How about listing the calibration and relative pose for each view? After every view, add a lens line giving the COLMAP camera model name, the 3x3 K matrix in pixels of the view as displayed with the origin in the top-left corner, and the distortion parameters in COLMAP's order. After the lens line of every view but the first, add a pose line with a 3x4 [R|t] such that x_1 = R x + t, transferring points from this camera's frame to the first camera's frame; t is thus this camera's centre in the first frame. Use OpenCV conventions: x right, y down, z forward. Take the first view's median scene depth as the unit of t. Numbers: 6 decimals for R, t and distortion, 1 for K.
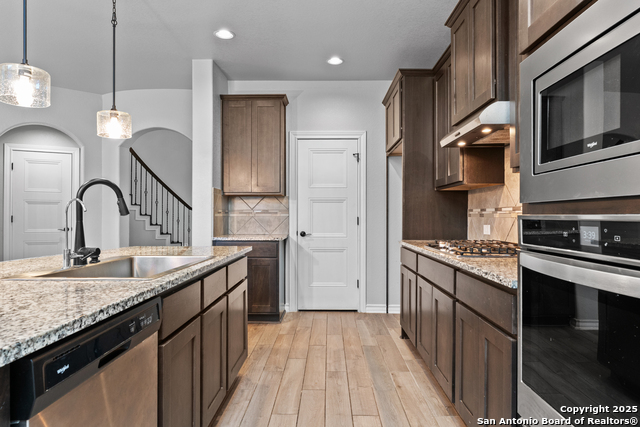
lens RADIAL K [[404.0, 0, 330.8], [0, 404.0, 211.4], [0, 0, 1]] dist [0.002808, 0.005518]
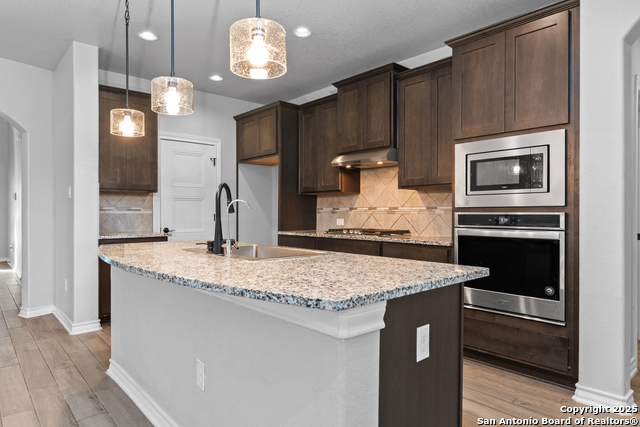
lens RADIAL K [[404.0, 0, 316.3], [0, 404.0, 209.6], [0, 0, 1]] dist [0.002808, 0.005518]
pose [[0.727470, 0.001768, 0.686137, -0.604912], [-0.006077, 0.999974, 0.003867, -0.005077], [-0.686113, -0.006983, 0.727462, -0.036340]]
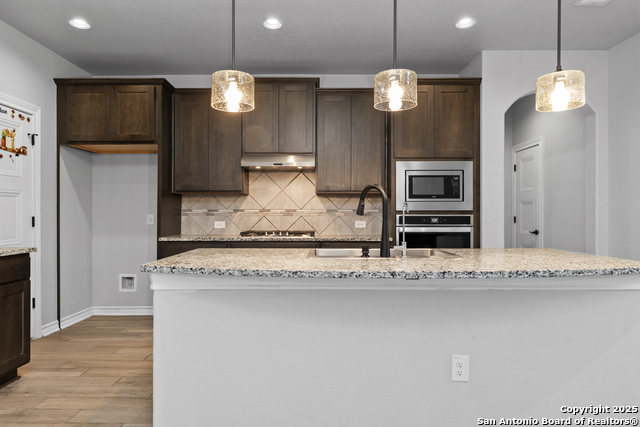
lens RADIAL K [[404.0, 0, 322.2], [0, 404.0, 212.6], [0, 0, 1]] dist [0.002808, 0.005518]
pose [[-0.032093, -0.000541, 0.999485, -0.873913], [-0.012057, 0.999927, 0.000154, -0.000987], [-0.999412, -0.012046, -0.032097, 0.577168]]
